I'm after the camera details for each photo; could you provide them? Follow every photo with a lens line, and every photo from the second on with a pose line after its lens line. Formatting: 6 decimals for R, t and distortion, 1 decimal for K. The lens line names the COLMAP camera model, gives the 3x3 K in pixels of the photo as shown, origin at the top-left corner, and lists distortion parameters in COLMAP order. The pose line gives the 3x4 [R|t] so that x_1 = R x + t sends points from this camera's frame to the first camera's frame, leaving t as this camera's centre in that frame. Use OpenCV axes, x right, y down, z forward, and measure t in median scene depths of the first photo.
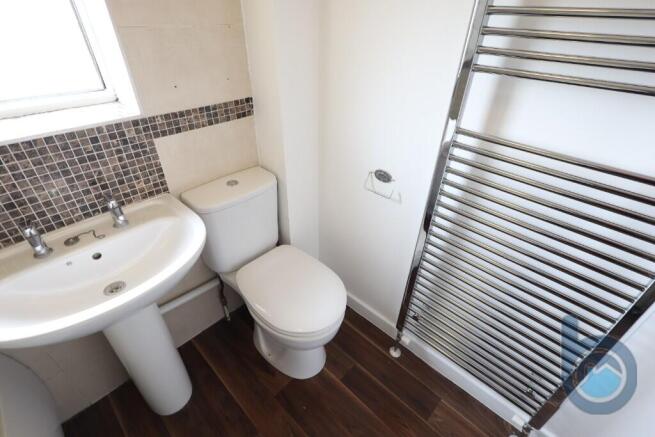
lens RADIAL K [[314.0, 0, 326.4], [0, 314.0, 219.8], [0, 0, 1]] dist [0.005982, 0.000926]
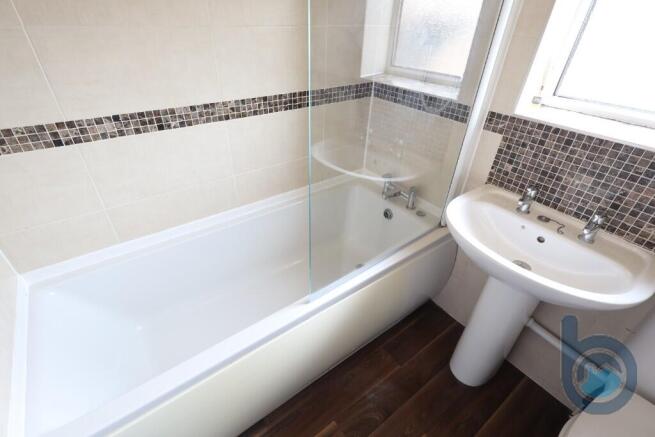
lens RADIAL K [[314.0, 0, 323.3], [0, 314.0, 218.1], [0, 0, 1]] dist [0.005982, 0.000926]
pose [[-0.173892, 0.534995, -0.826766, 0.311033], [-0.588970, 0.616350, 0.522712, -0.065614], [0.789225, 0.577835, 0.207918, 0.101785]]
